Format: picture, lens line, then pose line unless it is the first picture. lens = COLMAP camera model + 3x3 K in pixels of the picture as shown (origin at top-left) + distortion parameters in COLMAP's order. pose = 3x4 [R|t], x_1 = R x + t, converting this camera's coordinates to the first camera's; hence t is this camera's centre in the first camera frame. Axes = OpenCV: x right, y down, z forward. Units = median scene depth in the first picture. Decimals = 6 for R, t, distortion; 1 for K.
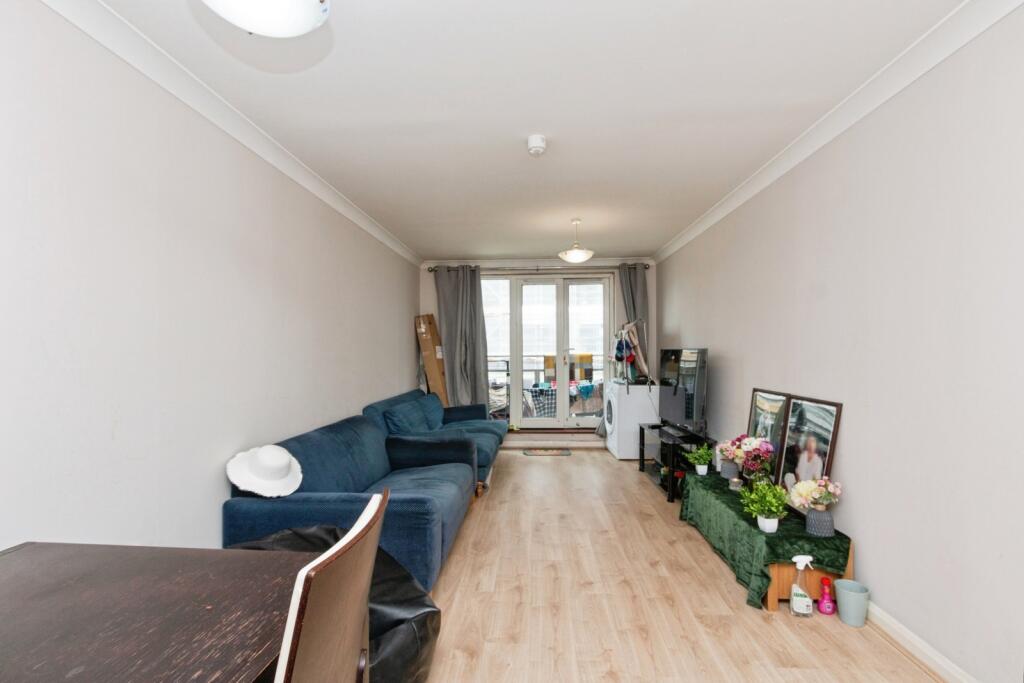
lens RADIAL K [[468.1, 0, 502.2], [0, 468.1, 337.4], [0, 0, 1]] dist [0.004406, -0.002197]
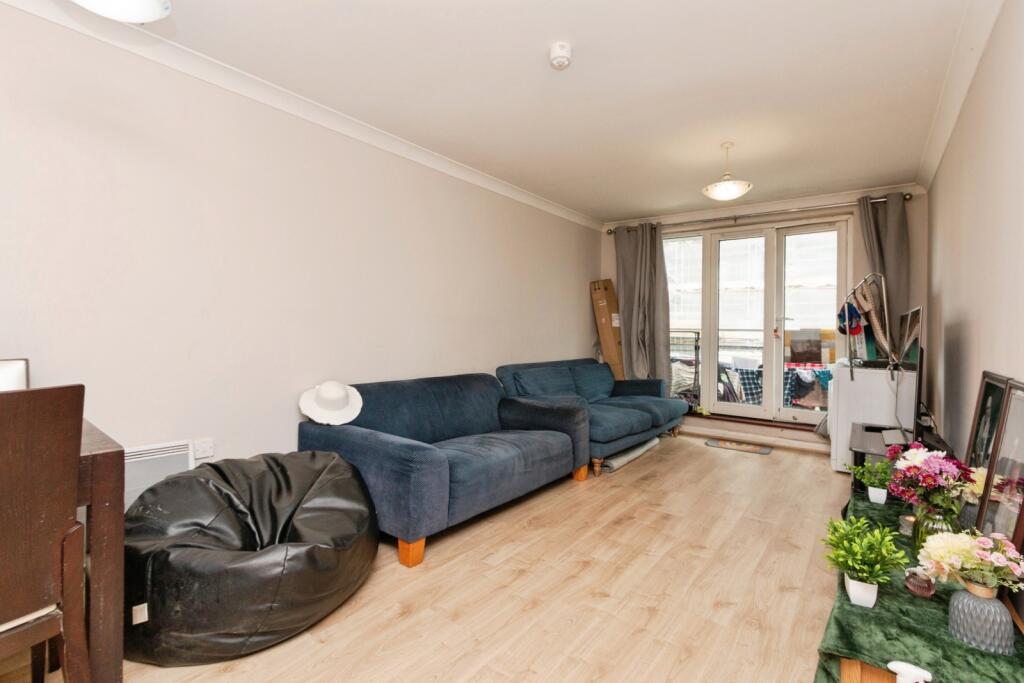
lens RADIAL K [[468.1, 0, 499.6], [0, 468.1, 318.5], [0, 0, 1]] dist [0.004406, -0.002197]
pose [[0.828100, 0.010957, -0.560473, 0.311179], [-0.009530, 0.999940, 0.005468, 0.040218], [0.560499, 0.000813, 0.828155, 0.166788]]
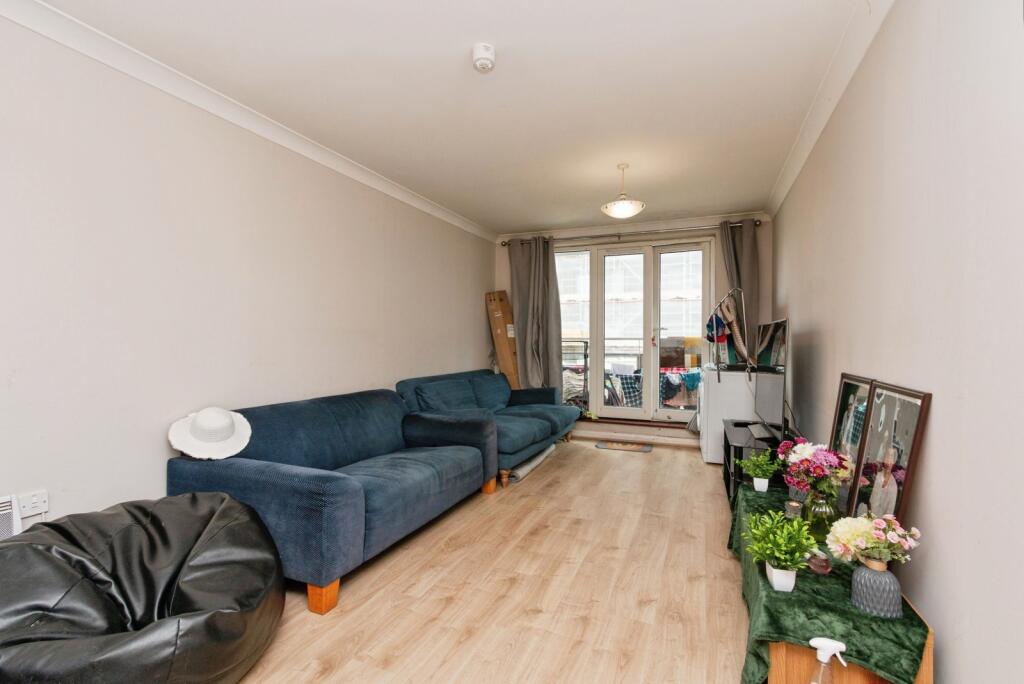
lens RADIAL K [[468.1, 0, 499.5], [0, 468.1, 332.1], [0, 0, 1]] dist [0.004406, -0.002197]
pose [[0.943413, 0.007059, -0.331544, 0.249524], [-0.003193, 0.999920, 0.012203, 0.036496], [0.331604, -0.010454, 0.943361, 0.167885]]
